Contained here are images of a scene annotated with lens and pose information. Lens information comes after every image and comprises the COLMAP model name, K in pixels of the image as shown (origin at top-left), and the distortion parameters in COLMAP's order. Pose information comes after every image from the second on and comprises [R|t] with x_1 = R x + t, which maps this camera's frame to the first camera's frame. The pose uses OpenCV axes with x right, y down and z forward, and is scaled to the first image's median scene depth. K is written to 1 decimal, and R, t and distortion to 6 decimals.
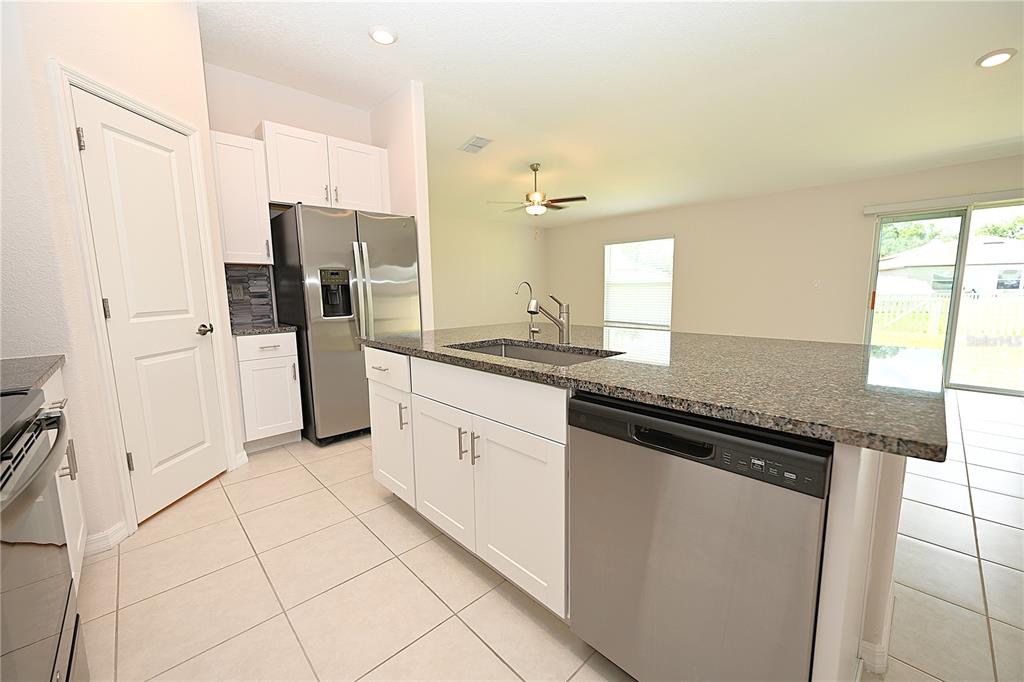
lens RADIAL K [[401.7, 0, 512.0], [0, 401.7, 341.0], [0, 0, 1]] dist [-0.001354, -0.000263]
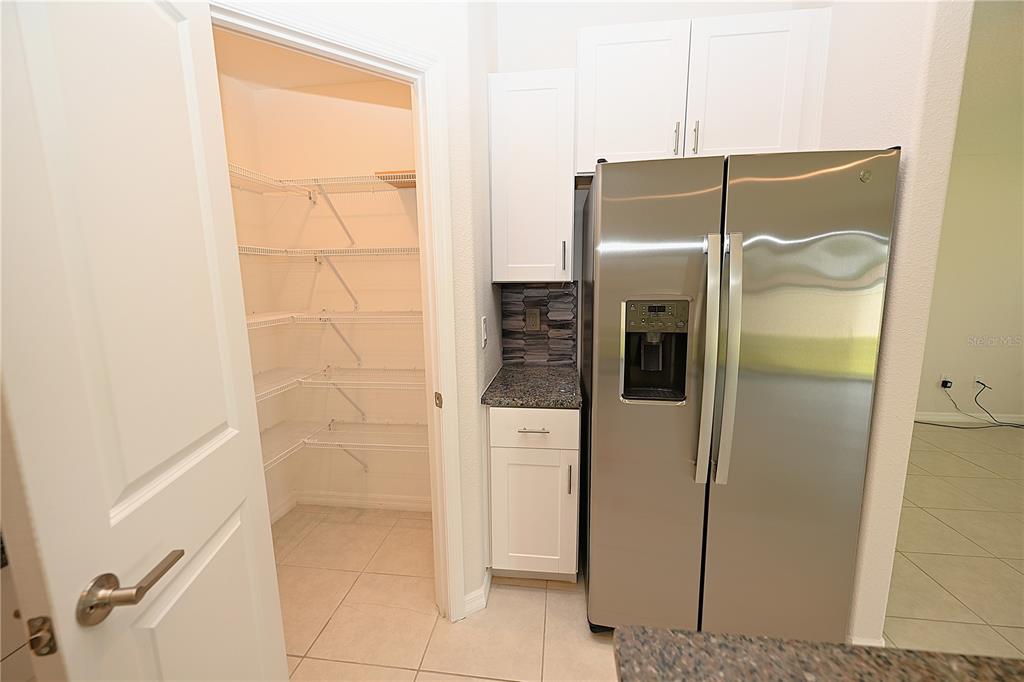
lens RADIAL K [[401.7, 0, 512.0], [0, 401.7, 341.0], [0, 0, 1]] dist [-0.001354, -0.000263]
pose [[0.635657, 0.127035, -0.761447, -0.192184], [-0.097434, 0.991682, 0.084108, -0.149742], [0.765798, 0.020727, 0.642747, 0.570317]]
